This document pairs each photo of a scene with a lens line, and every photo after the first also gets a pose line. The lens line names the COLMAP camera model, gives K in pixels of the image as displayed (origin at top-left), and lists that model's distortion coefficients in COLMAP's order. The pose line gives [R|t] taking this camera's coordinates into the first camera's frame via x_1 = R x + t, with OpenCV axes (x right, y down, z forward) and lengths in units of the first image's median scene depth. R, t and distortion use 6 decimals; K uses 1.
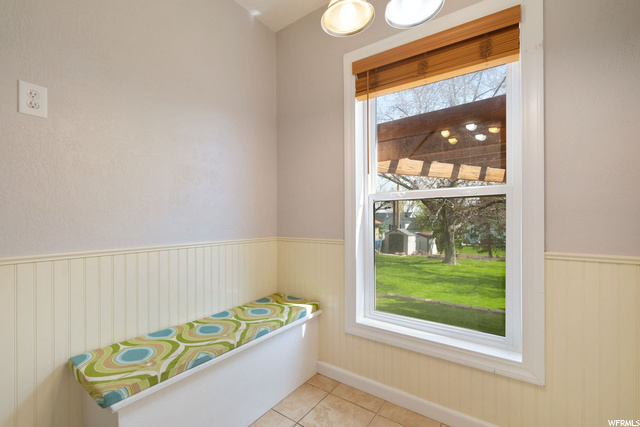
lens RADIAL K [[276.1, 0, 318.9], [0, 276.1, 219.3], [0, 0, 1]] dist [-0.003833, 0.000744]
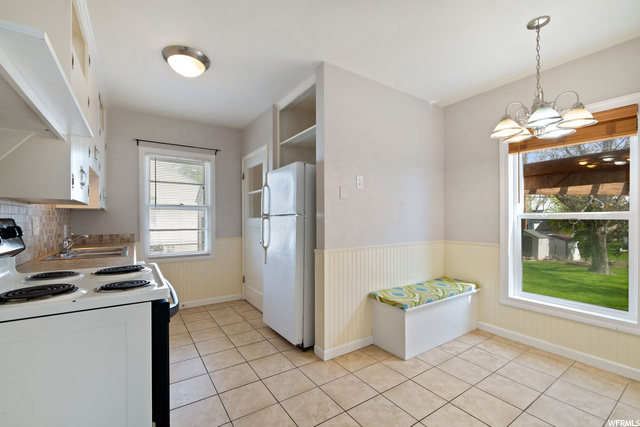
lens RADIAL K [[276.1, 0, 318.9], [0, 276.1, 219.3], [0, 0, 1]] dist [-0.003833, 0.000744]
pose [[0.936968, 0.003012, -0.349402, -0.288590], [-0.000254, 0.999968, 0.007937, -0.071160], [0.349415, -0.007348, 0.936939, -0.738525]]
